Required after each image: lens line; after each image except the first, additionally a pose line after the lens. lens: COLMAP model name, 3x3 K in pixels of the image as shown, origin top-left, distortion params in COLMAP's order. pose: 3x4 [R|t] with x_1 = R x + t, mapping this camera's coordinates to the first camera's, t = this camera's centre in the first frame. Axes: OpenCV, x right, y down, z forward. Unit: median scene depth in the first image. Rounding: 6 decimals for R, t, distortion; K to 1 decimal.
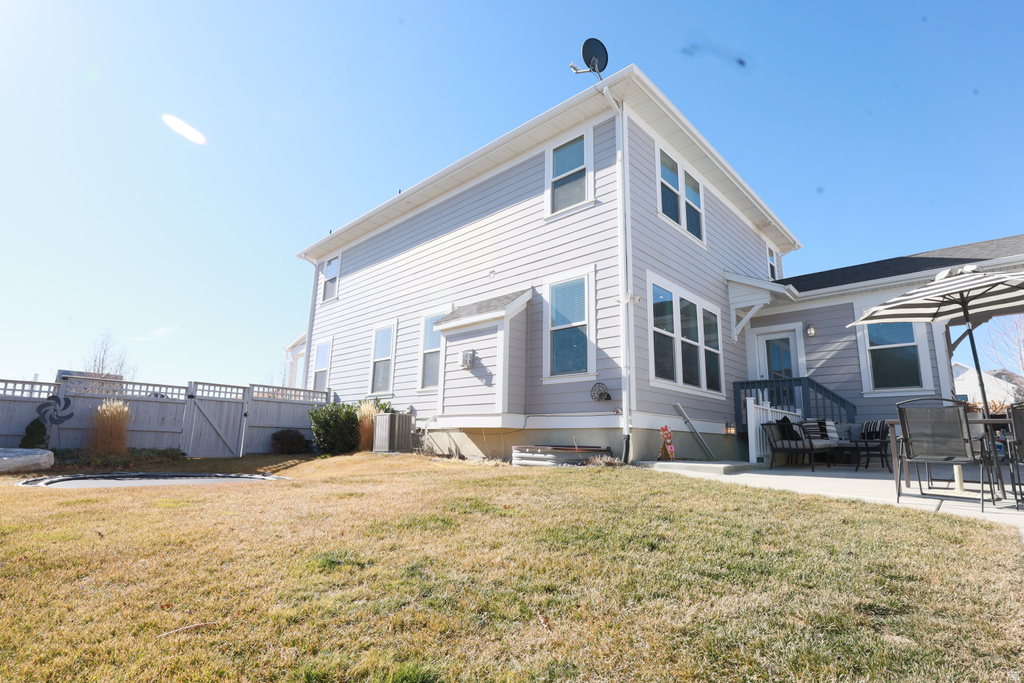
lens RADIAL K [[496.0, 0, 514.6], [0, 496.0, 341.7], [0, 0, 1]] dist [-0.038793, 0.009173]
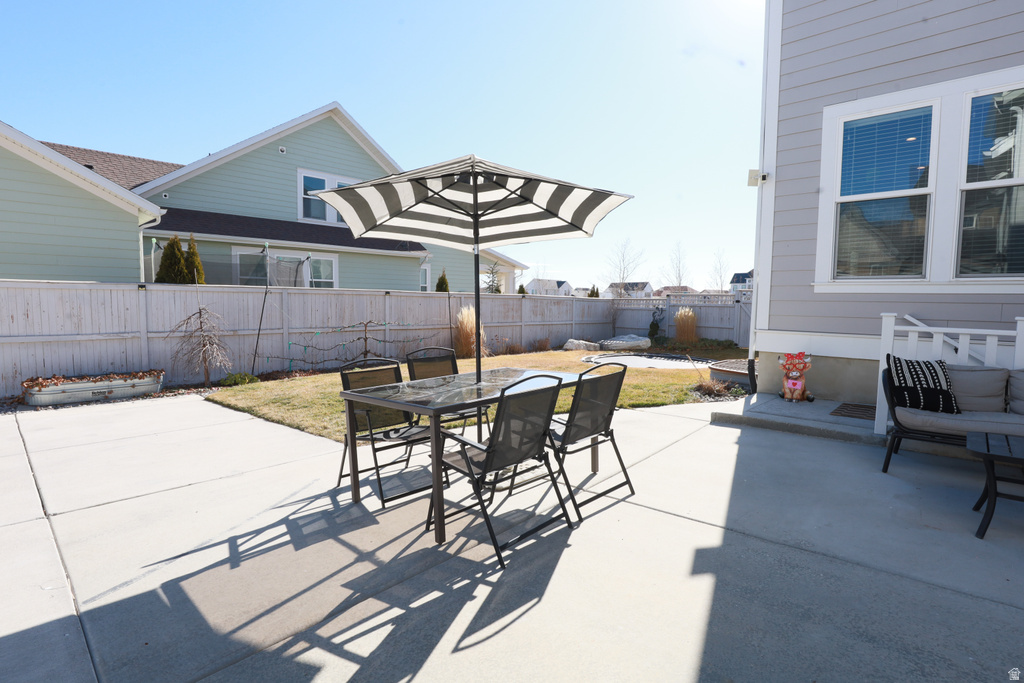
lens RADIAL K [[496.0, 0, 514.6], [0, 496.0, 341.7], [0, 0, 1]] dist [-0.038793, 0.009173]
pose [[-0.001937, 0.069641, -0.997570, 0.734407], [0.190601, 0.979310, 0.067996, 0.018926], [0.981666, -0.190006, -0.015170, 0.483813]]
